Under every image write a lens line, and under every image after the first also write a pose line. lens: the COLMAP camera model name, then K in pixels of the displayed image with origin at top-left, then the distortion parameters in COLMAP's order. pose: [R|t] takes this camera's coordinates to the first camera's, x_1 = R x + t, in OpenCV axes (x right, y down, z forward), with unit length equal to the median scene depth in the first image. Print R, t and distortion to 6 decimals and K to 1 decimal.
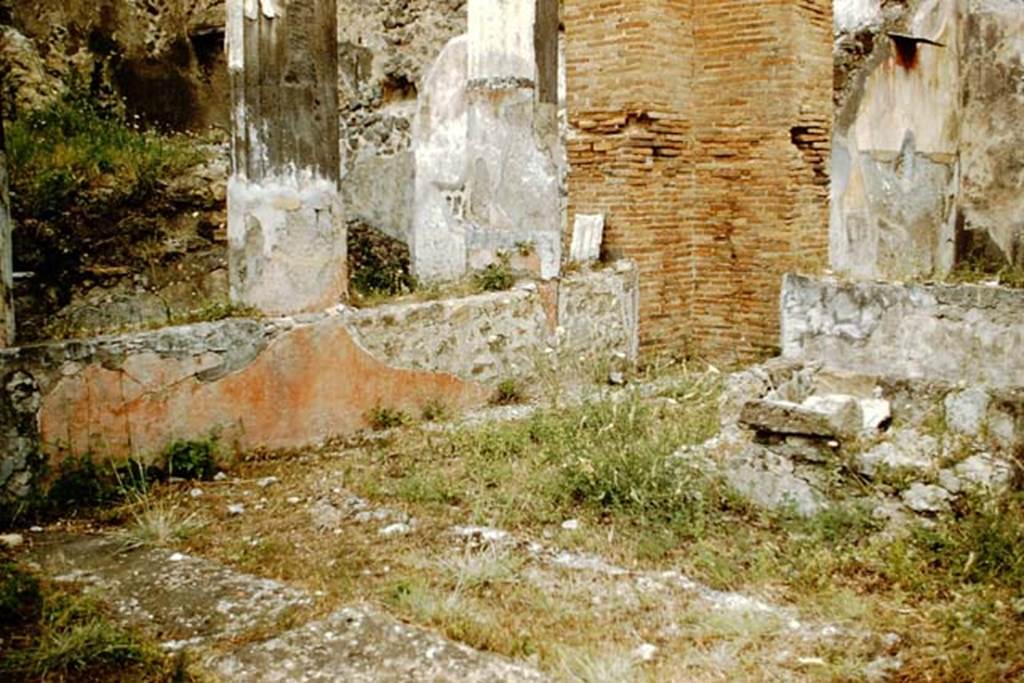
lens RADIAL K [[1197.4, 0, 511.5], [0, 1197.4, 336.1], [0, 0, 1]] dist [-0.075975, 0.000000]
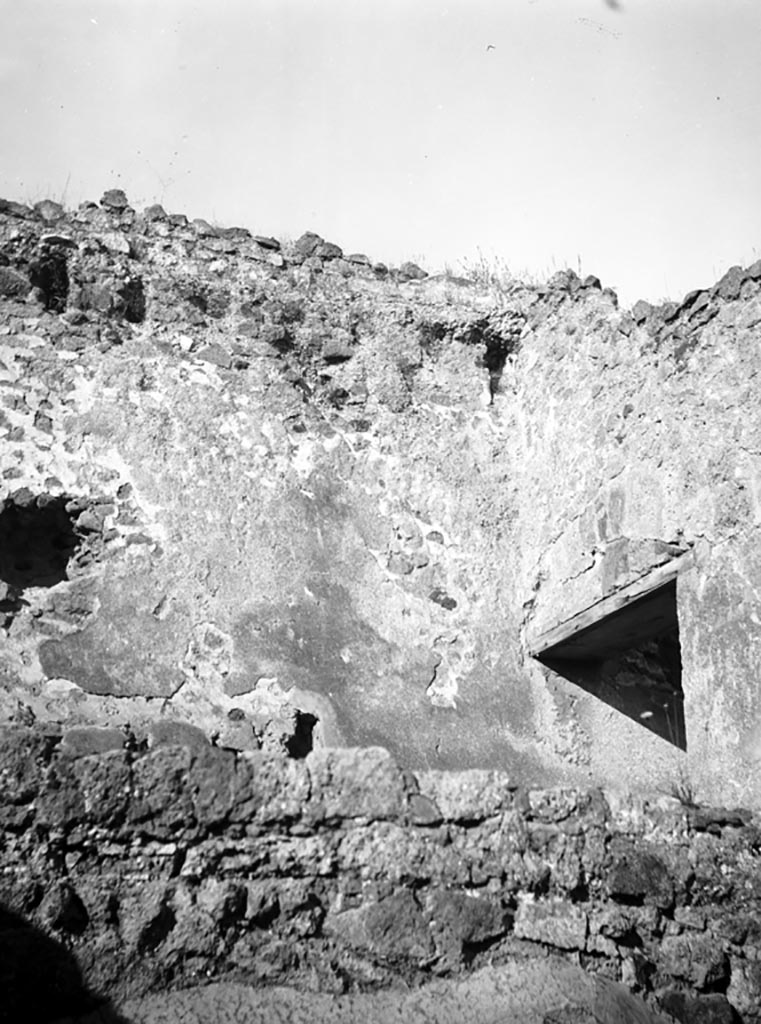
lens RADIAL K [[1327.8, 0, 376.2], [0, 1327.8, 506.0], [0, 0, 1]] dist [-0.017982, 0.000000]
pose [[0.862887, -0.197135, -0.465364, -0.146992], [-0.062839, 0.871796, -0.485822, -0.107068], [0.501475, 0.448453, 0.739874, 1.014435]]
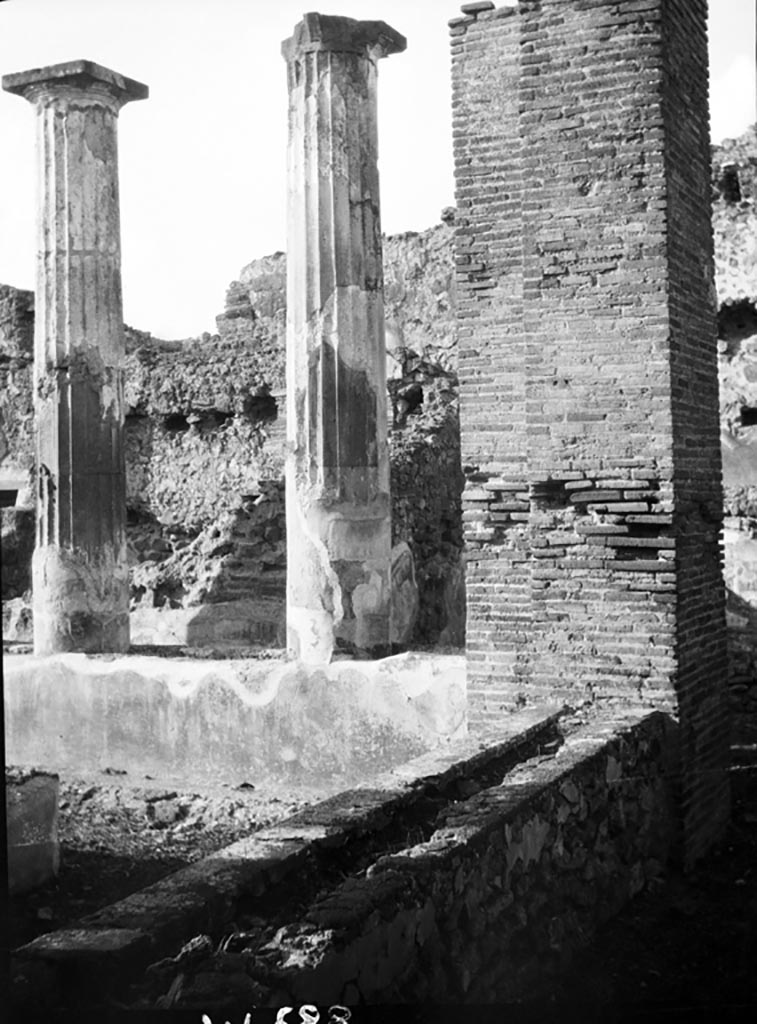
lens RADIAL K [[1338.2, 0, 375.7], [0, 1338.2, 478.0], [0, 0, 1]] dist [-0.002576, 0.000000]
pose [[0.212585, -0.007526, -0.977114, 0.877438], [-0.117498, 0.992518, -0.033208, -0.134604], [0.970053, 0.121868, 0.210110, 0.710633]]
